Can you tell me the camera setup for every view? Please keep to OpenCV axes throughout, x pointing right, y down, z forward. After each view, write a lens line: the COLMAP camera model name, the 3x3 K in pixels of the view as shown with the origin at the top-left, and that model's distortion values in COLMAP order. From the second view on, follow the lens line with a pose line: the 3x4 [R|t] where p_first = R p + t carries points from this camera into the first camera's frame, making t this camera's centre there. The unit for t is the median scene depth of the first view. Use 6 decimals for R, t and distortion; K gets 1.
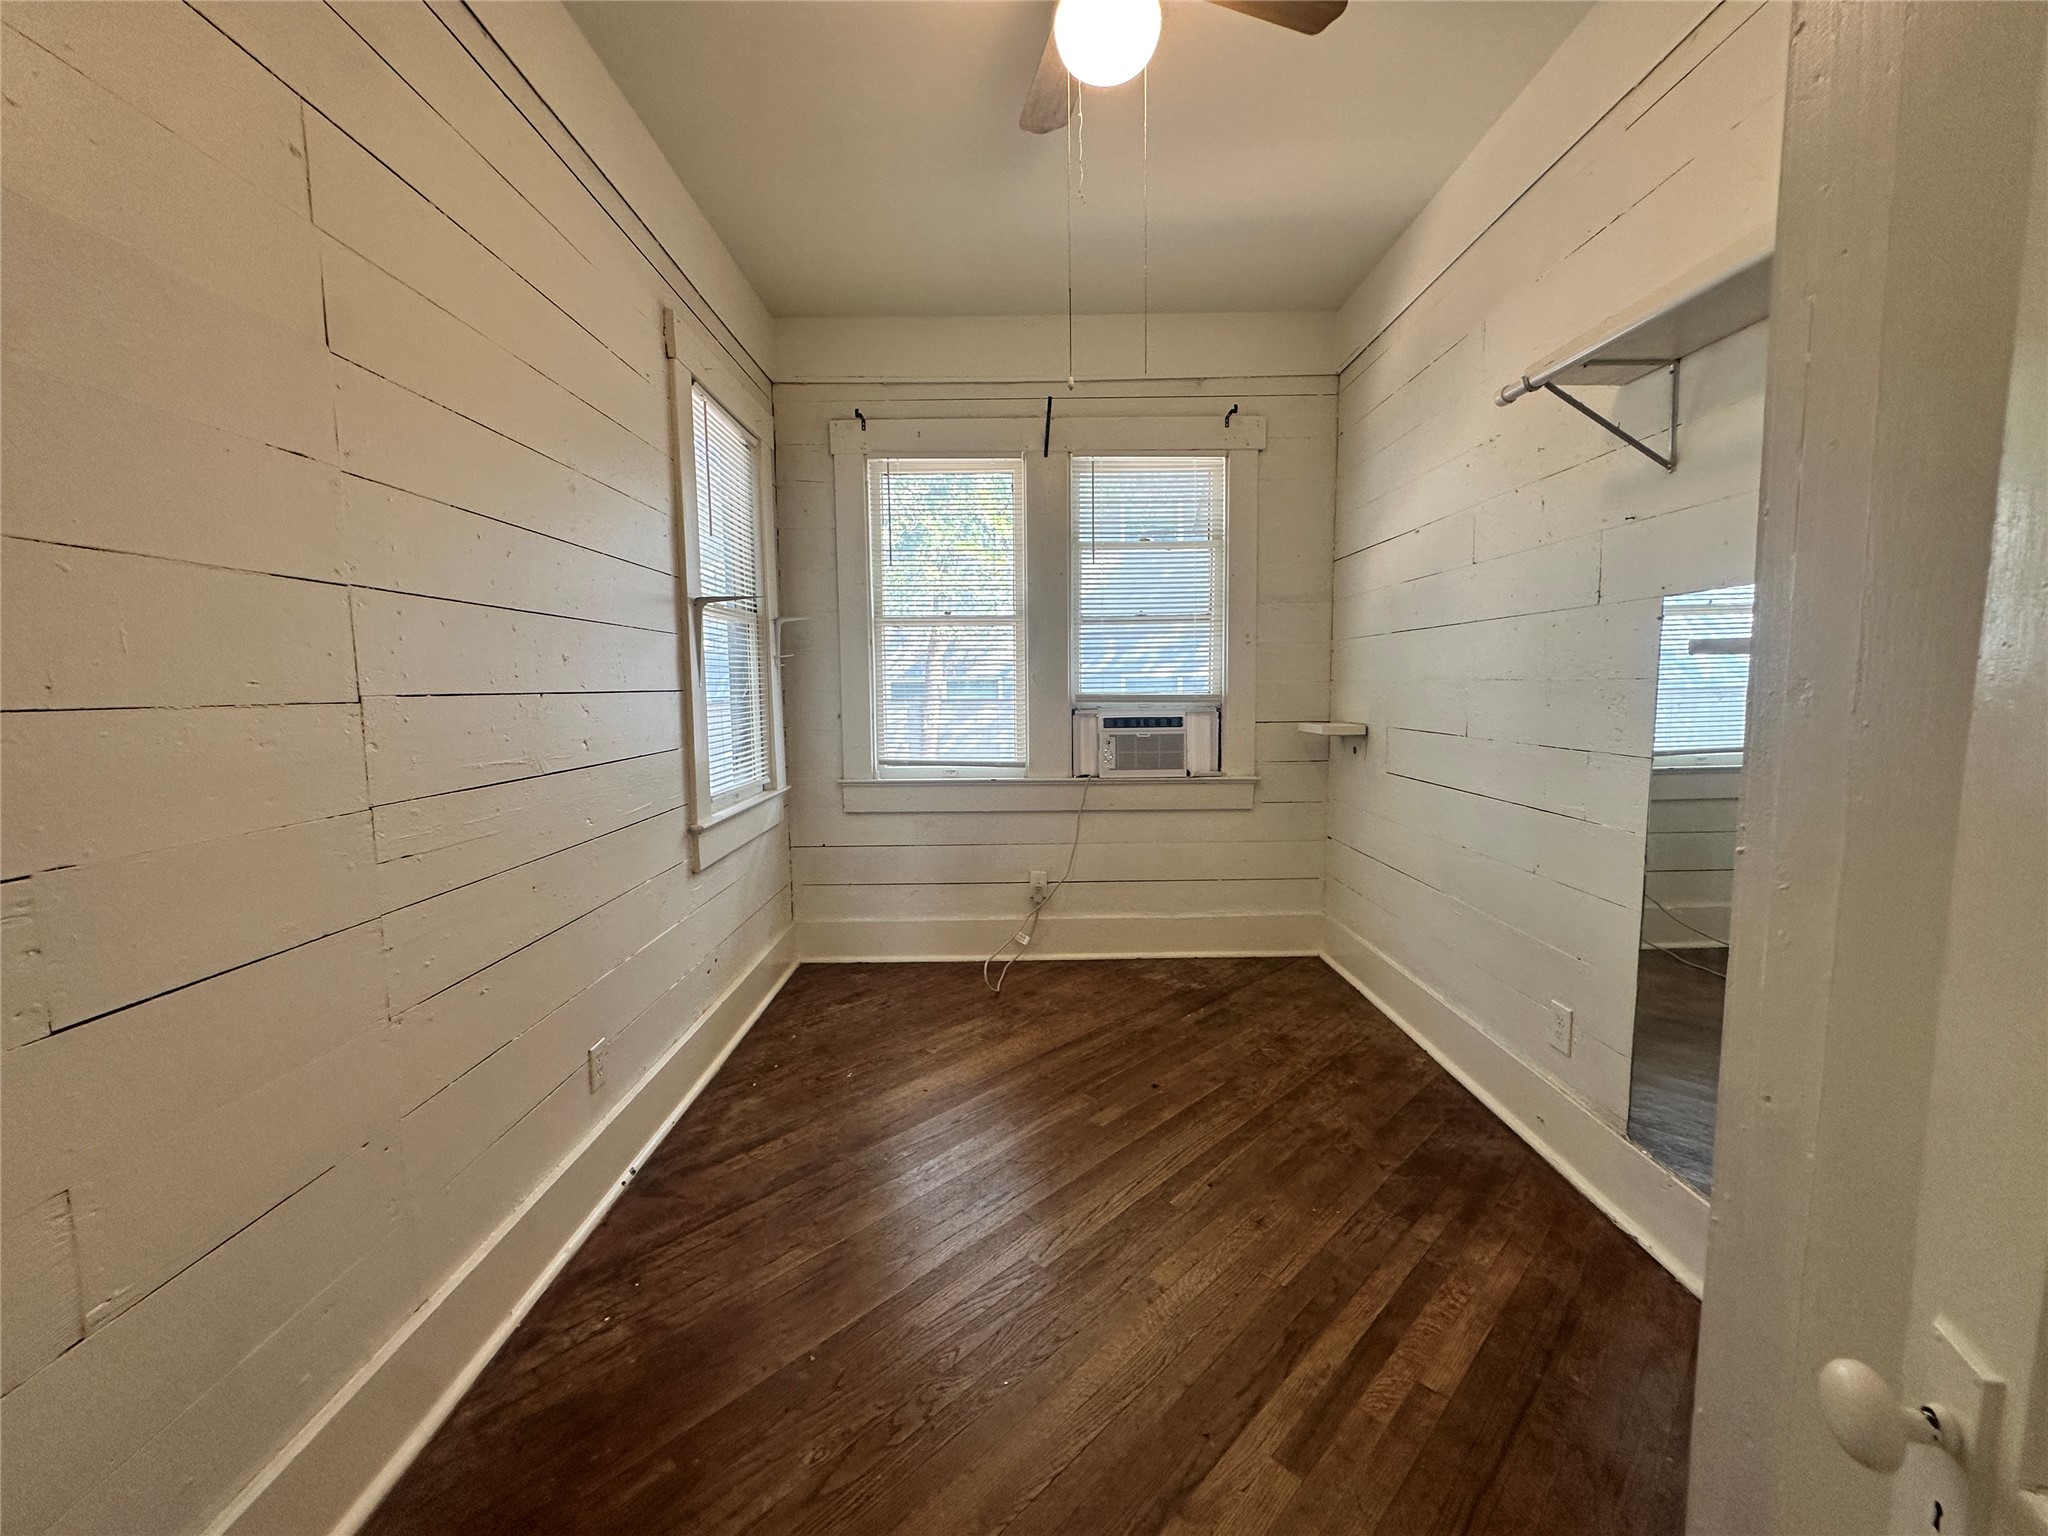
lens RADIAL K [[818.1, 0, 1013.1], [0, 818.1, 769.0], [0, 0, 1]] dist [0.001596, 0.000202]
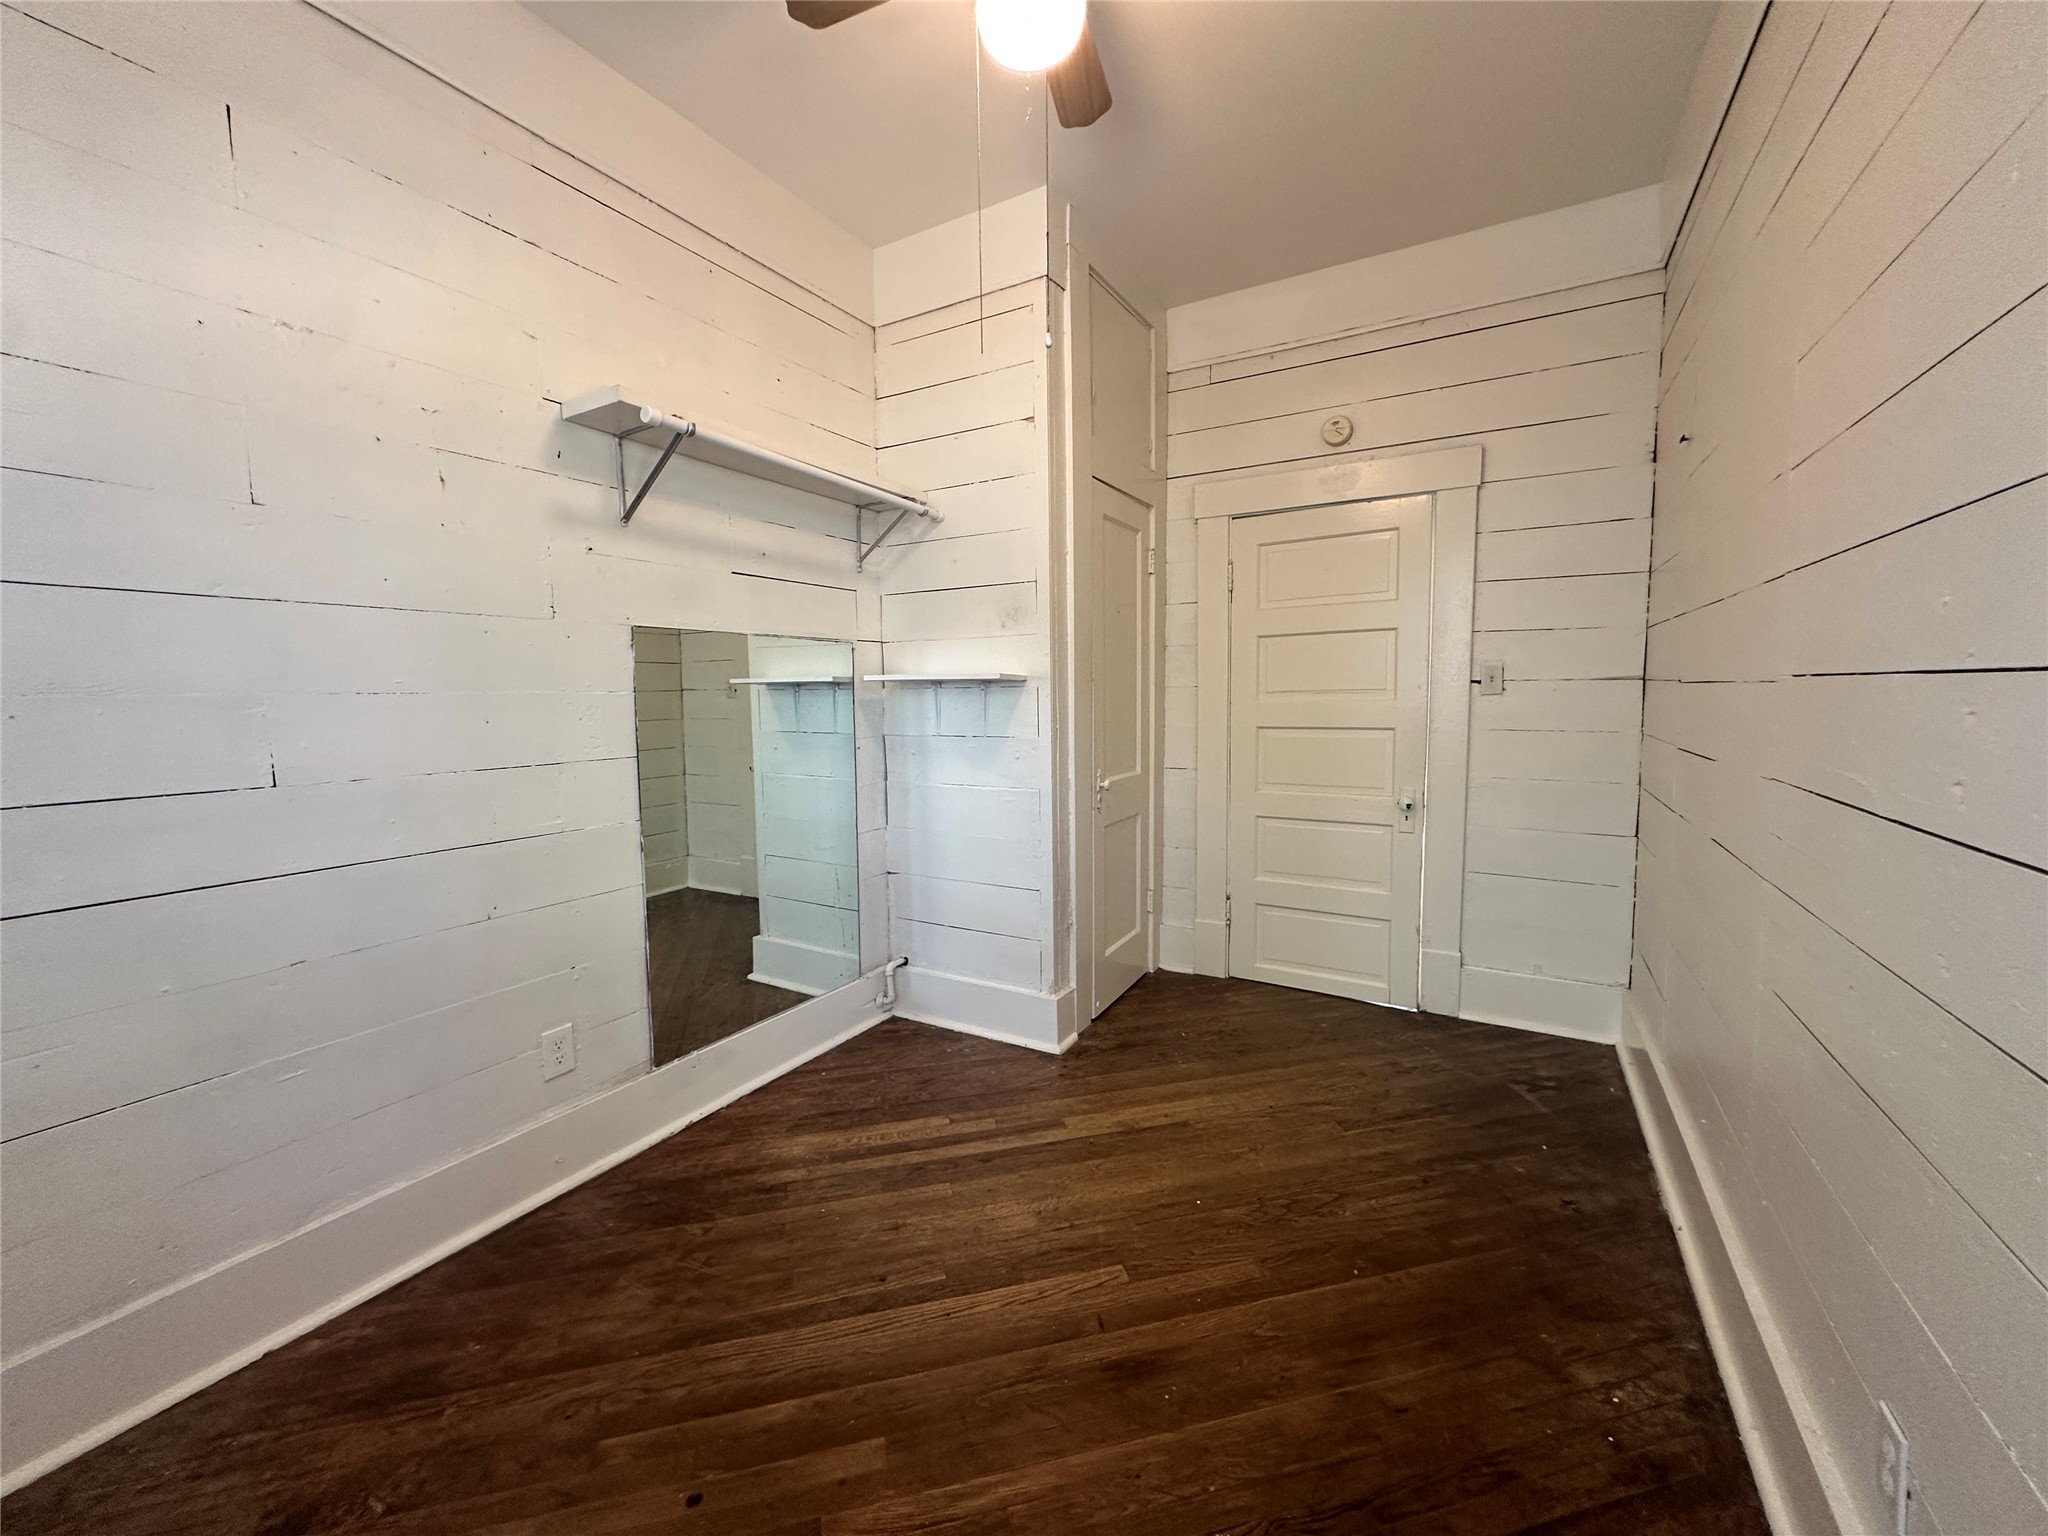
lens RADIAL K [[818.1, 0, 1016.3], [0, 818.1, 763.4], [0, 0, 1]] dist [0.001596, 0.000202]
pose [[-0.863267, -0.022120, 0.504263, -0.303975], [0.075705, 0.982064, 0.172682, -0.159097], [-0.499039, 0.187246, -0.846108, 1.583539]]
